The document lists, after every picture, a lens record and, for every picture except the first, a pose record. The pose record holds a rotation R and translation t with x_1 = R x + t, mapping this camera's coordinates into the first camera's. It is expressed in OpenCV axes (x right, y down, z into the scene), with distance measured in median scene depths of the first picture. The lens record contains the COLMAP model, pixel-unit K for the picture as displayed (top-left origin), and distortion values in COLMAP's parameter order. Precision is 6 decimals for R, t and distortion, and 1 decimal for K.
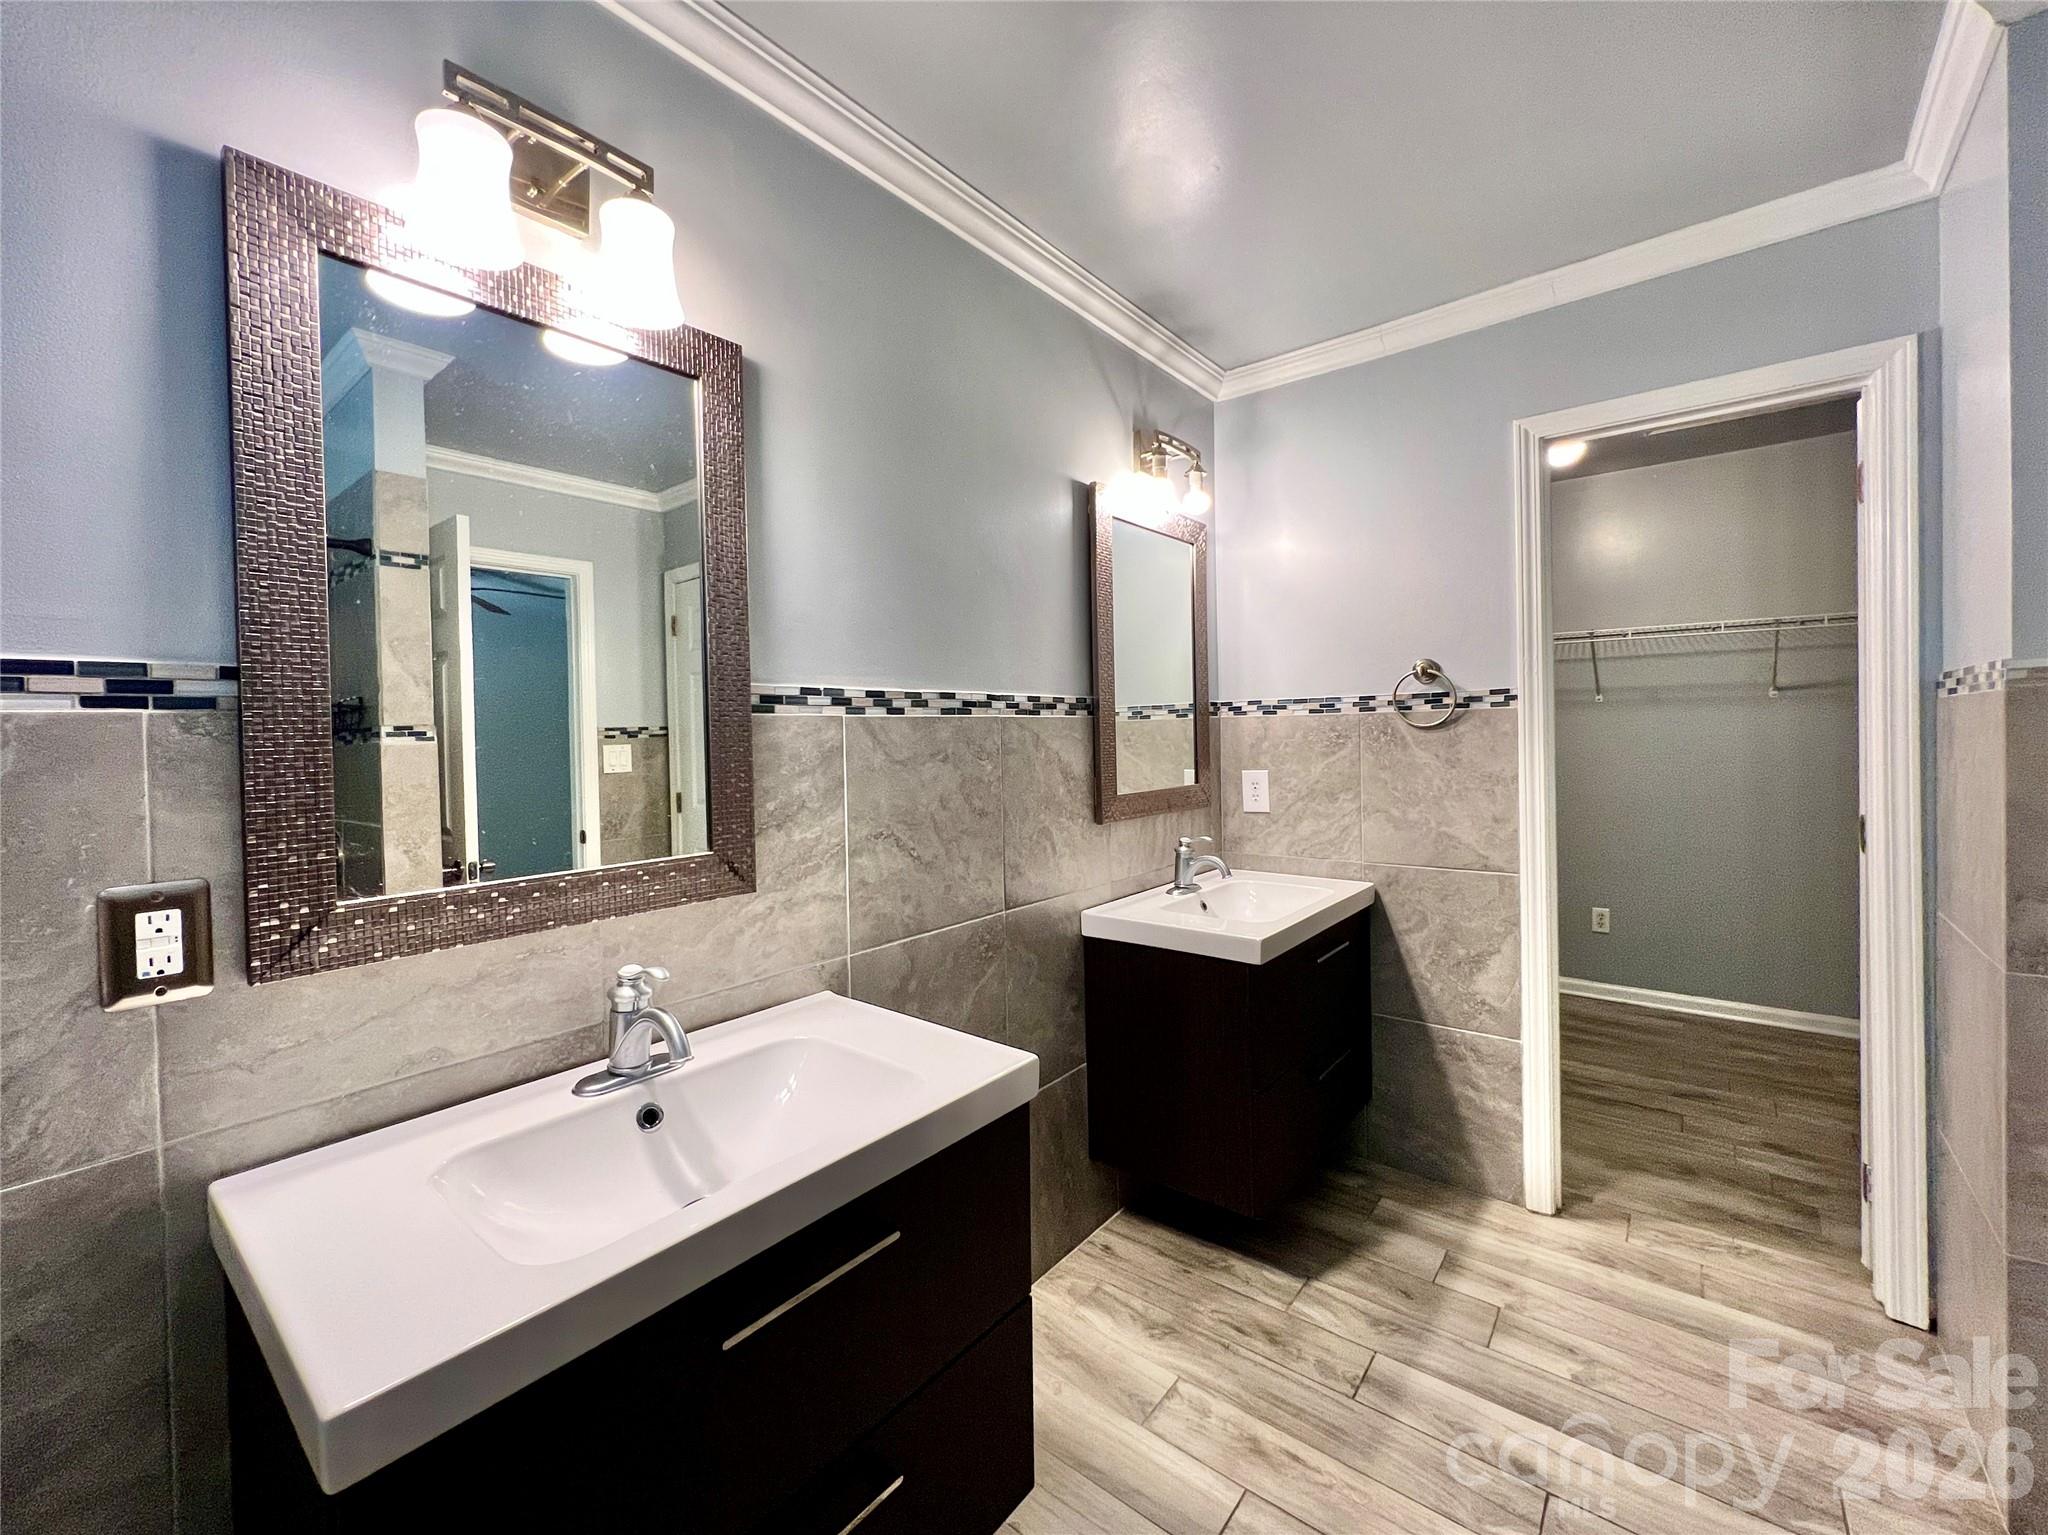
lens RADIAL K [[813.7, 0, 1024.6], [0, 813.7, 751.3], [0, 0, 1]] dist [-0.000471, 0.000029]
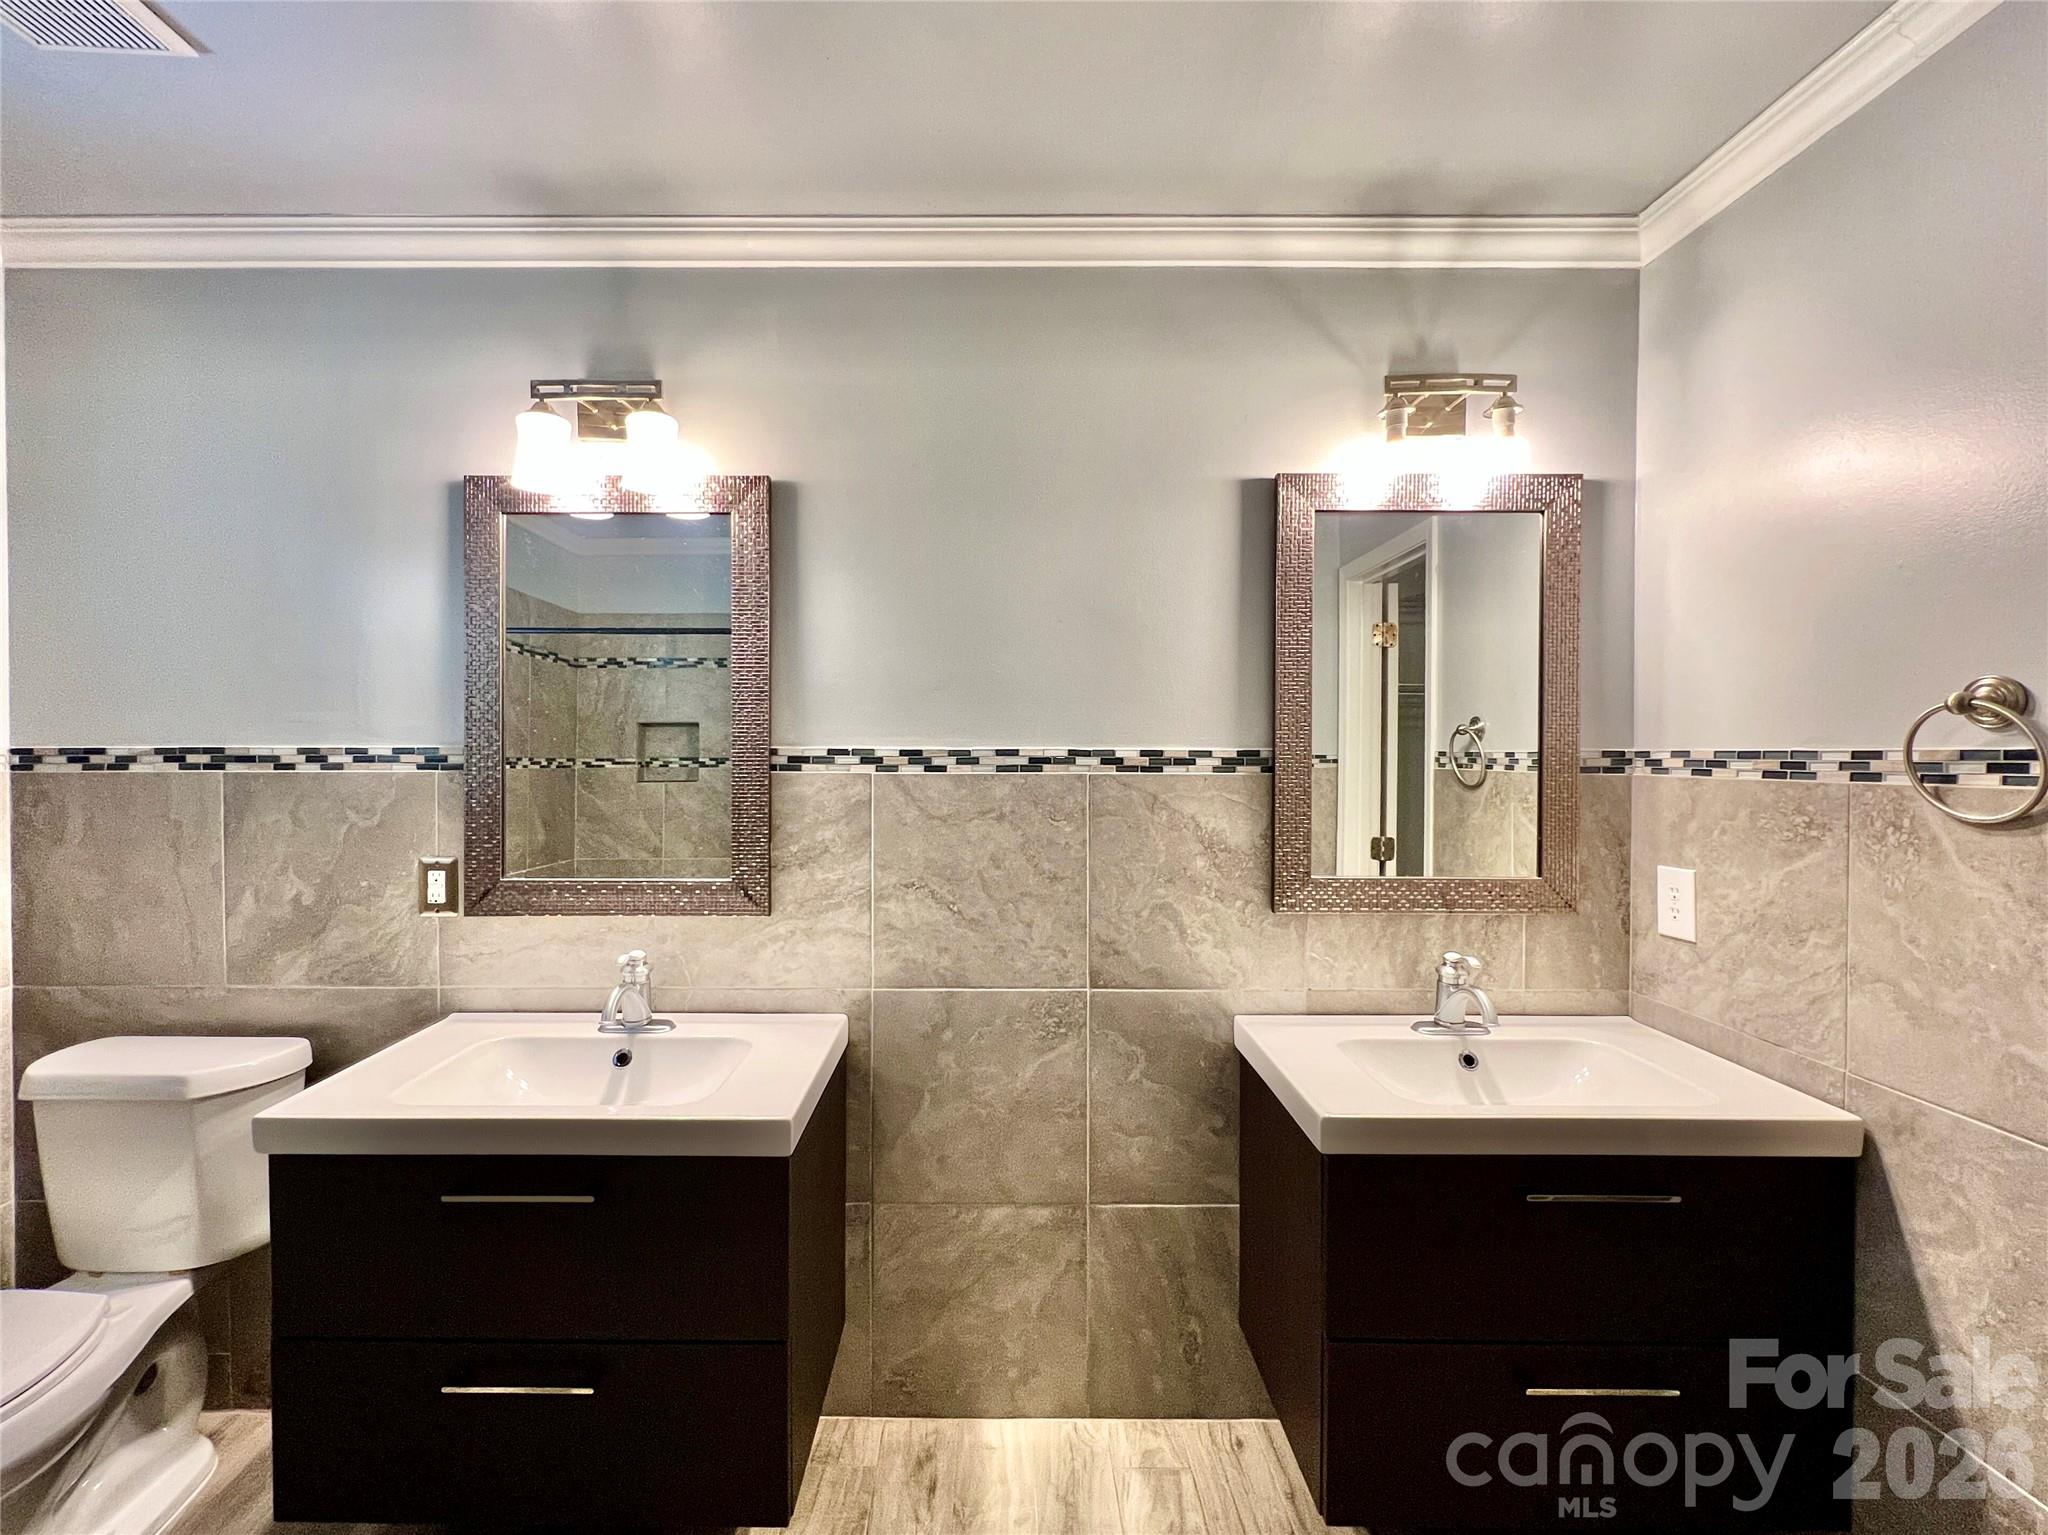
lens RADIAL K [[841.3, 0, 999.1], [0, 841.3, 769.9], [0, 0, 1]] dist [-0.000750, -0.000232]
pose [[0.641501, 0.038443, -0.766158, 0.675788], [-0.033835, 0.999190, 0.021805, -0.069625], [0.766375, 0.011935, 0.642282, 0.348508]]
